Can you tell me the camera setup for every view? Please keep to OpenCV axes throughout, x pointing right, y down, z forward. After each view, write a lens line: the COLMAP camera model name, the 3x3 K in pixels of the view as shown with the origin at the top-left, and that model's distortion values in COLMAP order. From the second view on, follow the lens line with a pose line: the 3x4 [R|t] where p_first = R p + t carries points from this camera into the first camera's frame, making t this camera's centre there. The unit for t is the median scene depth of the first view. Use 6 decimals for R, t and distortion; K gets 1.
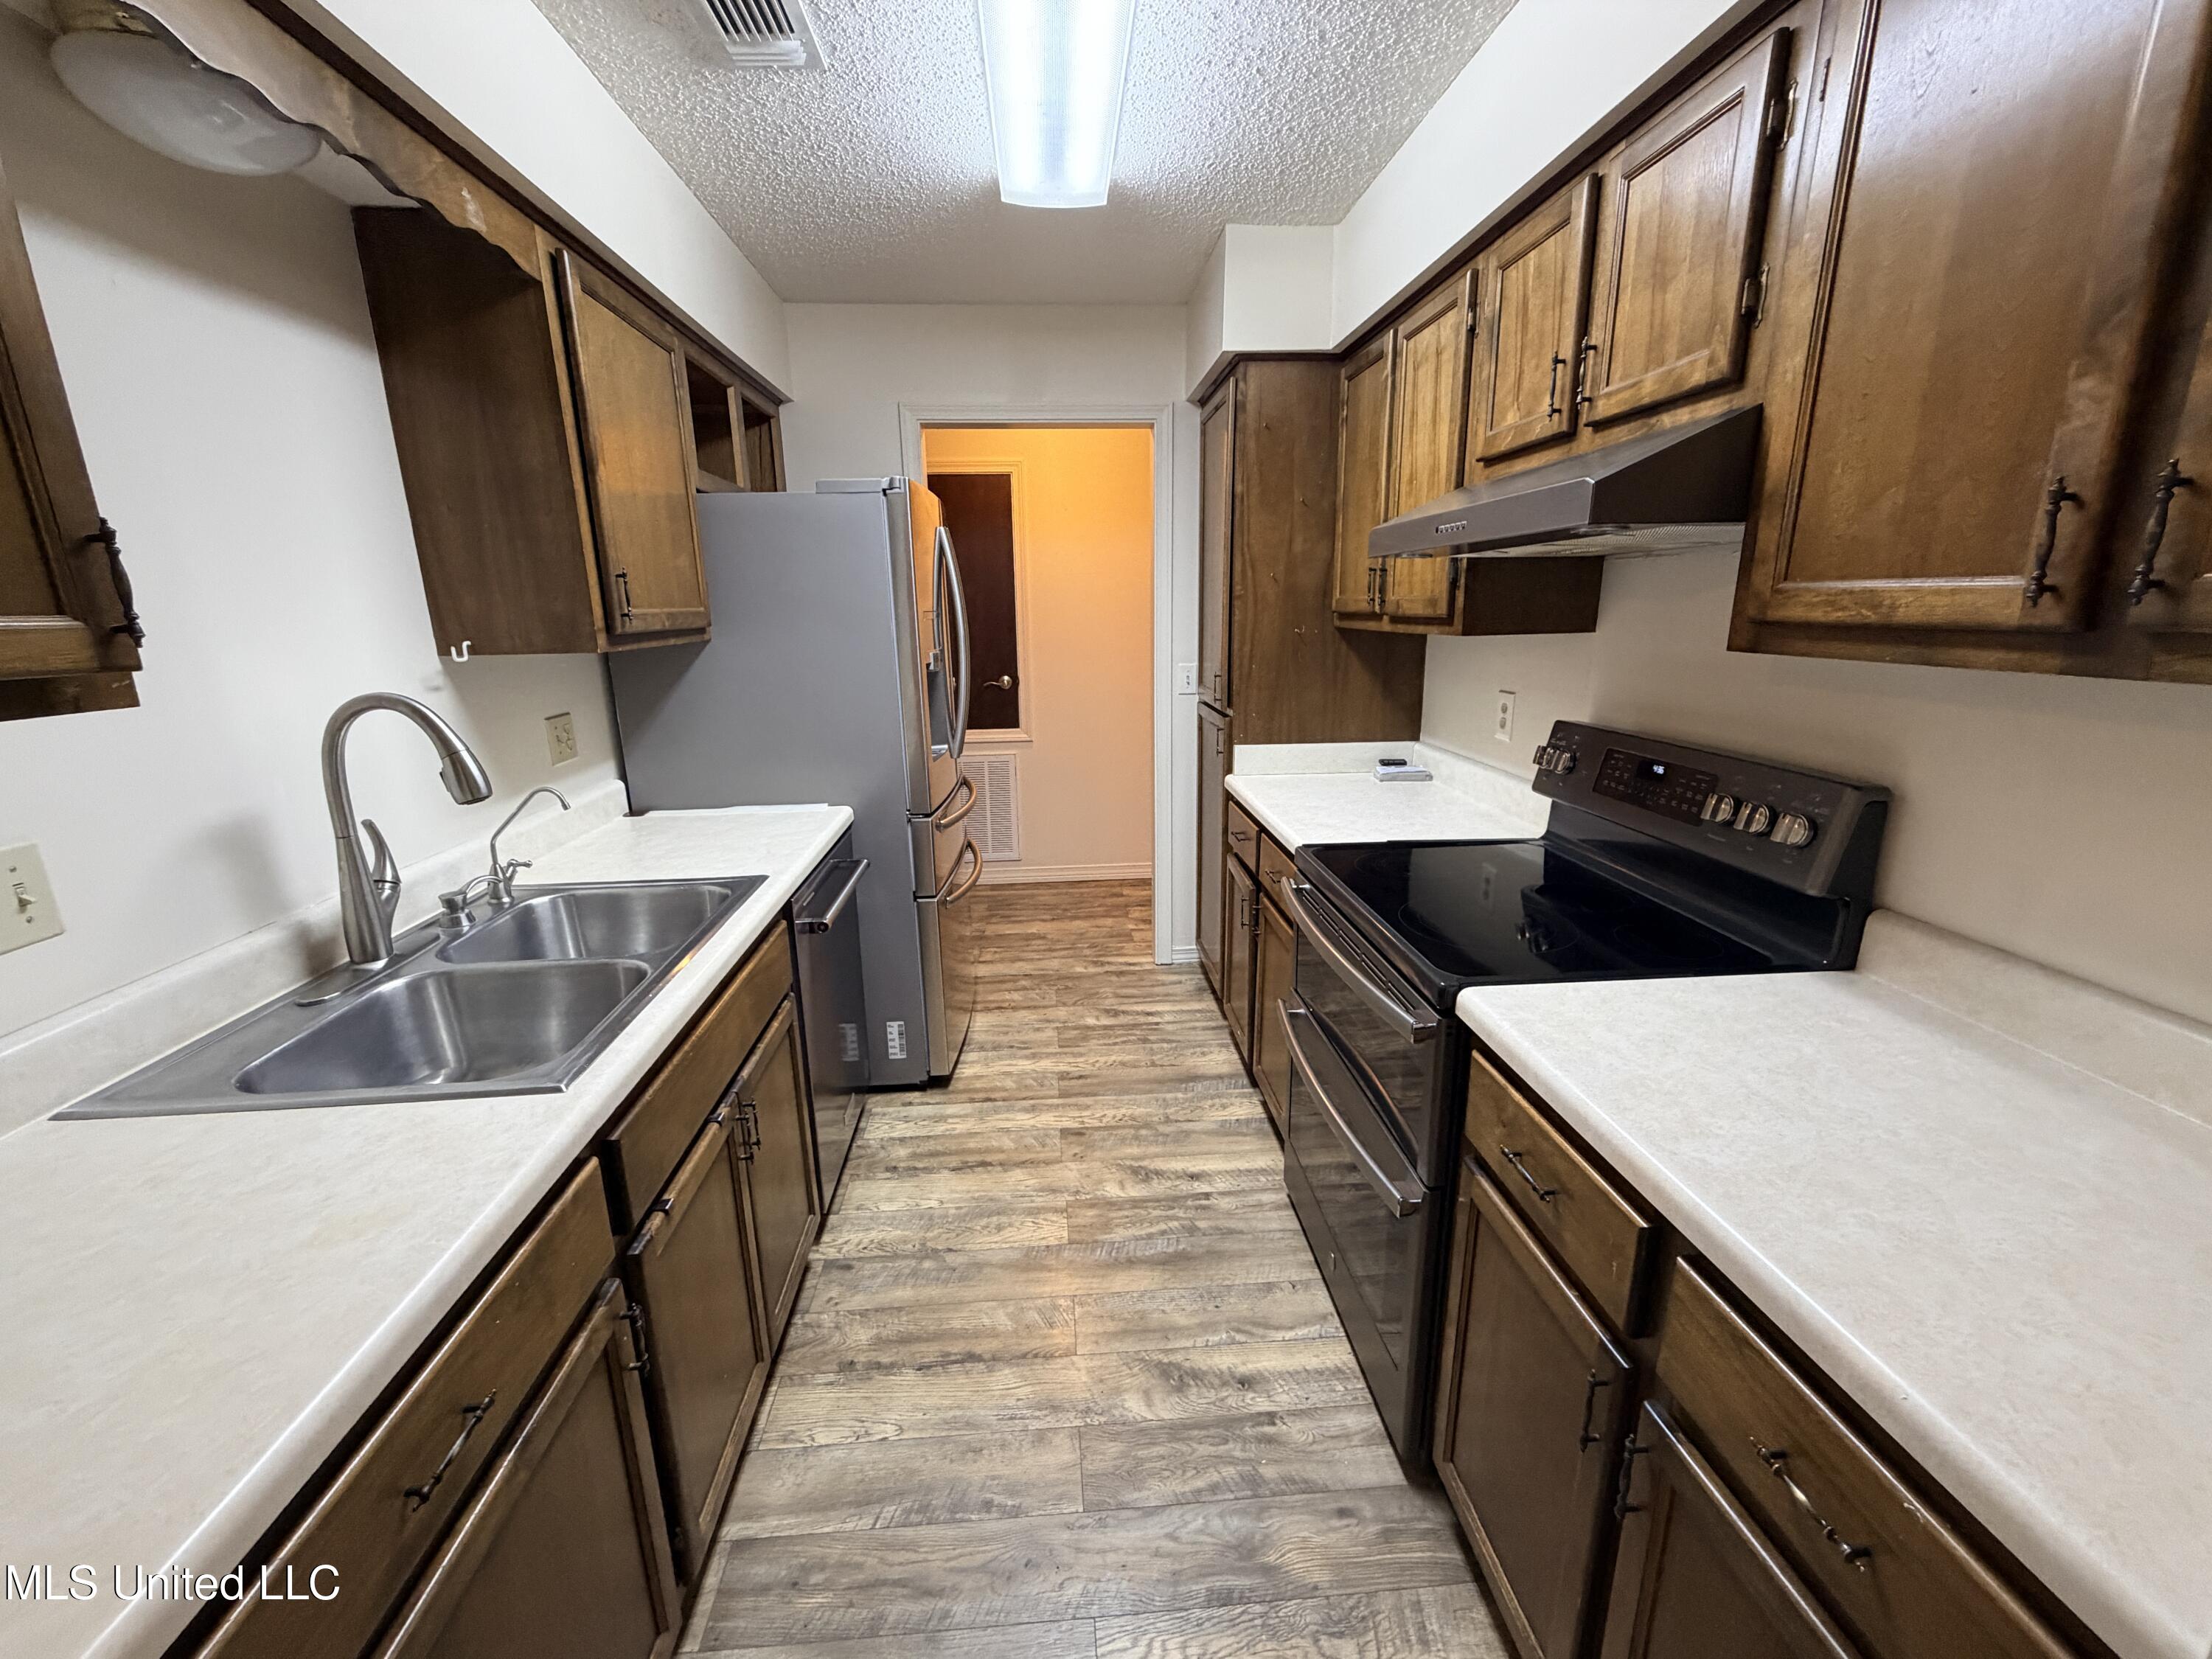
lens RADIAL K [[885.0, 0, 1120.2], [0, 885.0, 825.7], [0, 0, 1]] dist [-0.000351, 0.000202]
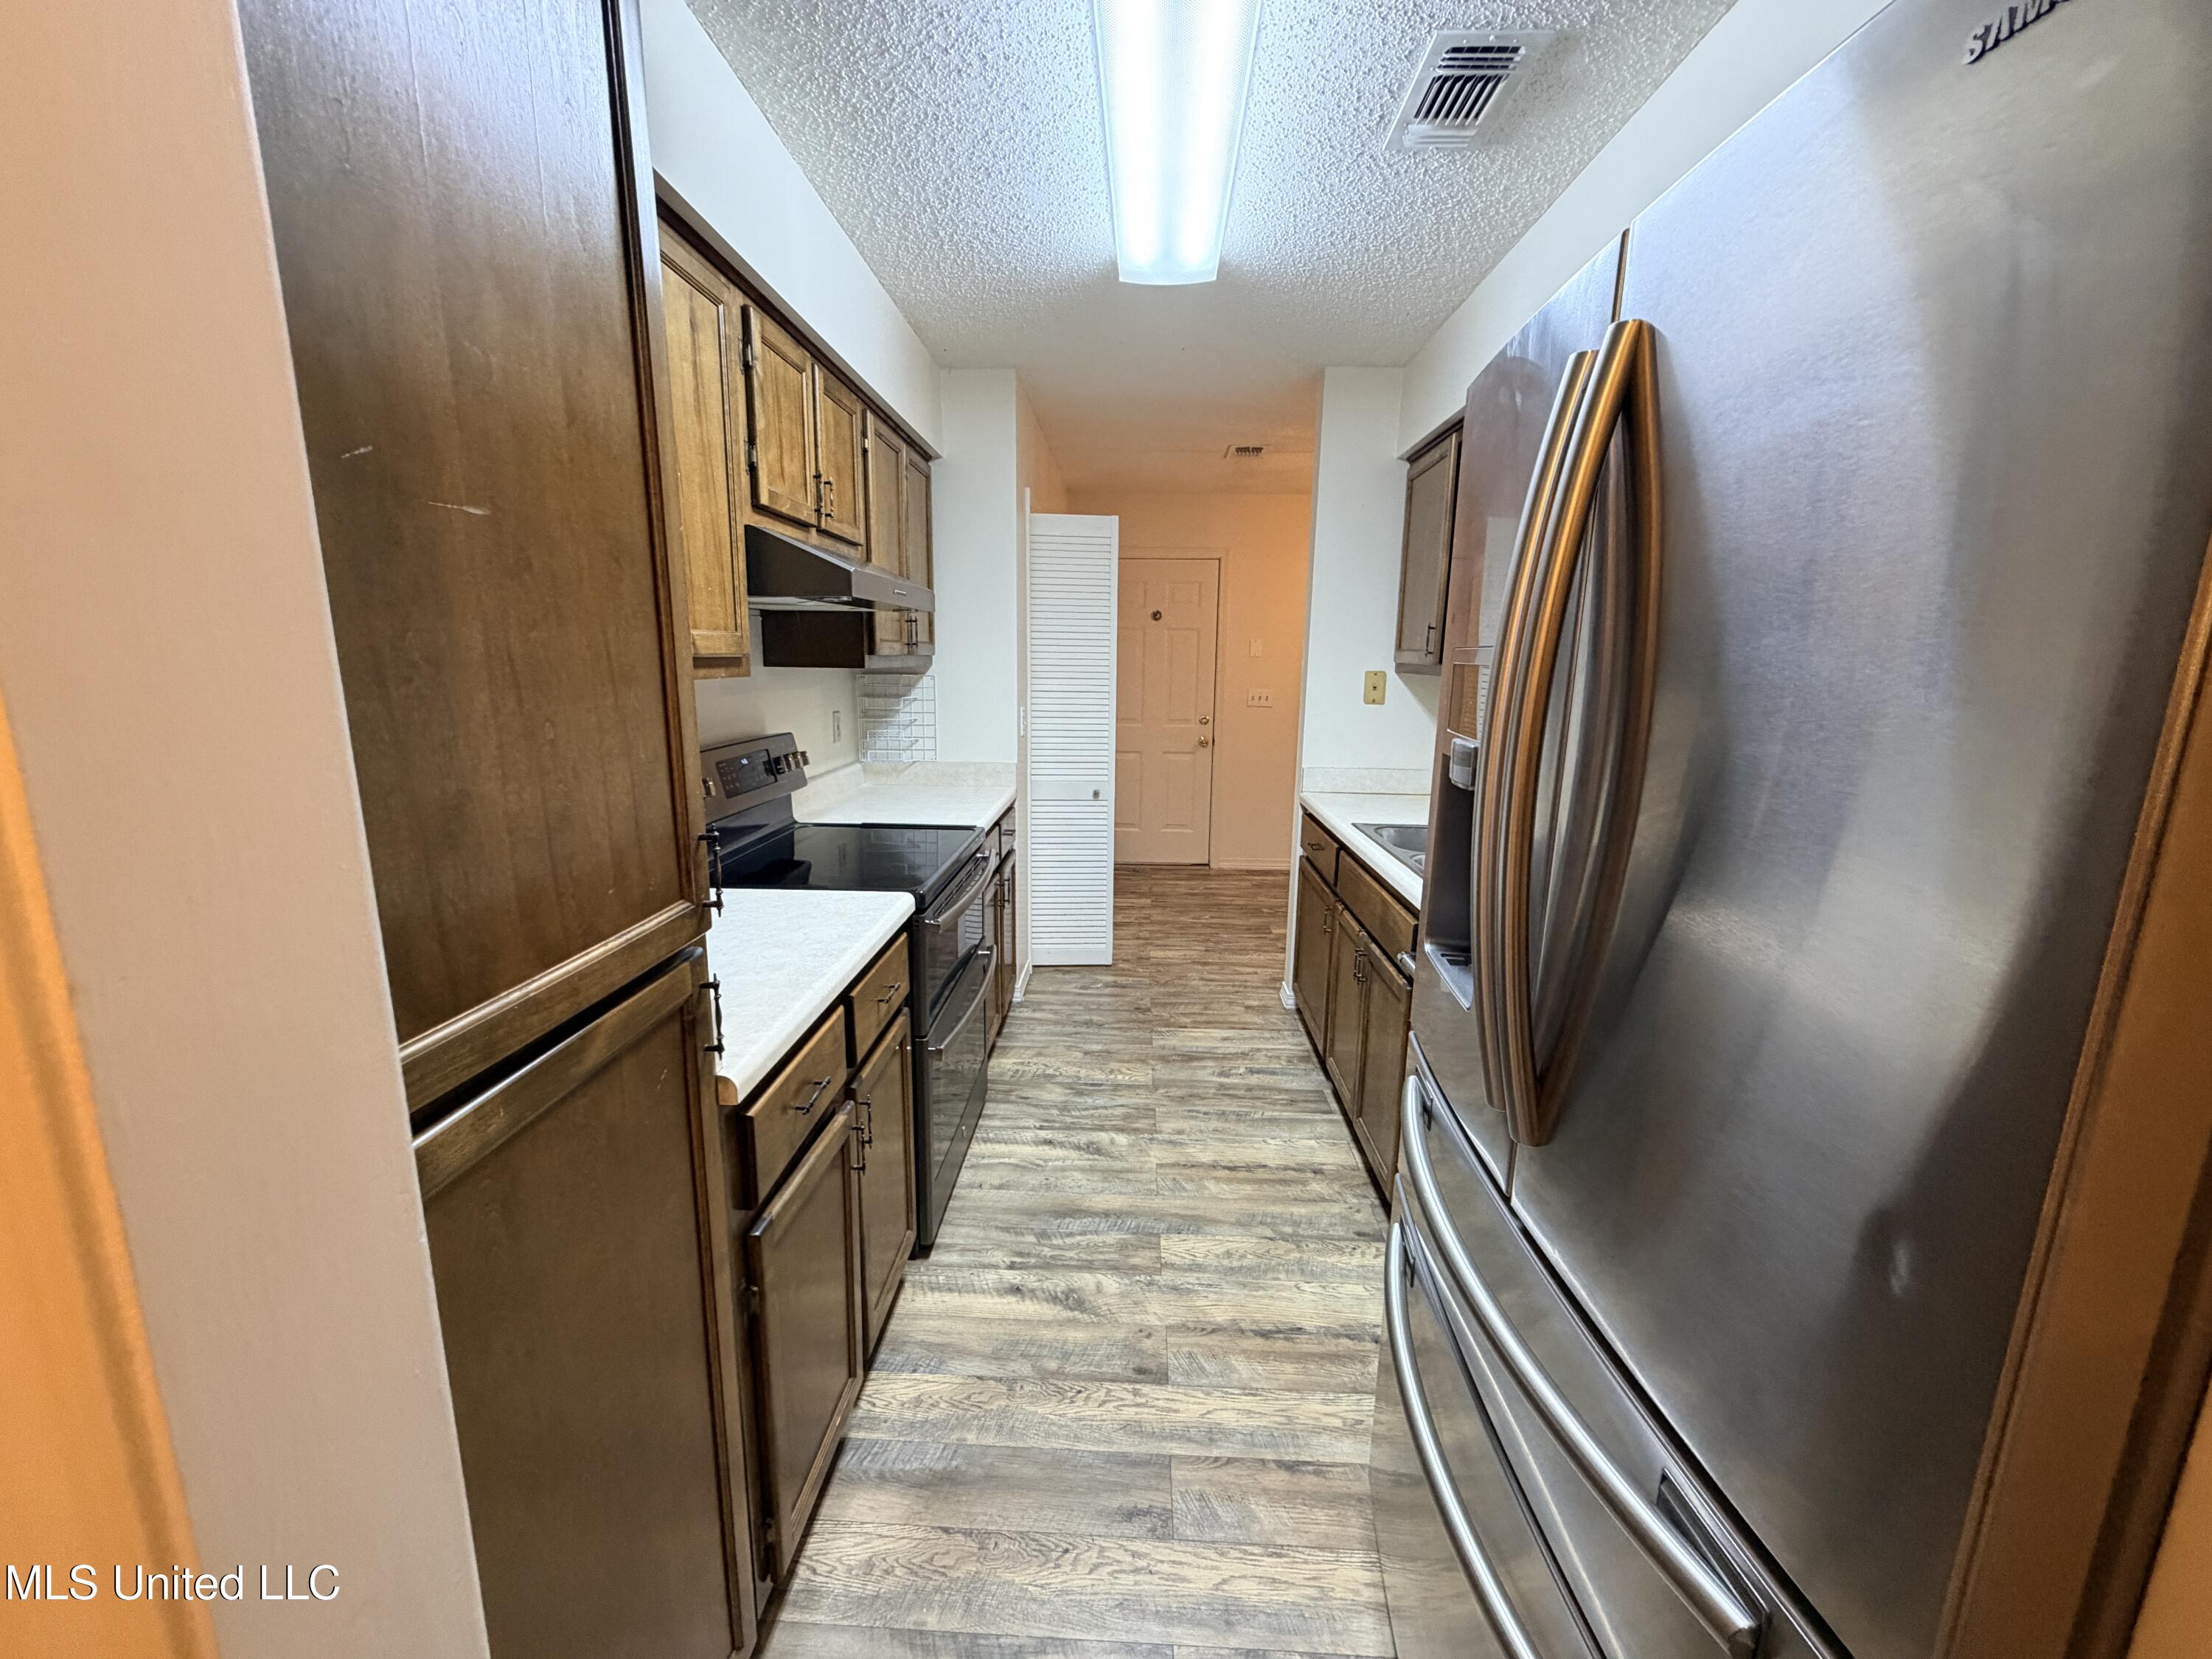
lens RADIAL K [[885.0, 0, 1114.8], [0, 885.0, 834.3], [0, 0, 1]] dist [-0.000351, 0.000202]
pose [[-0.992440, -0.012790, 0.122064, -0.123162], [0.040599, 0.904354, 0.424848, -0.404211], [-0.115822, 0.426592, -0.896997, 1.689584]]
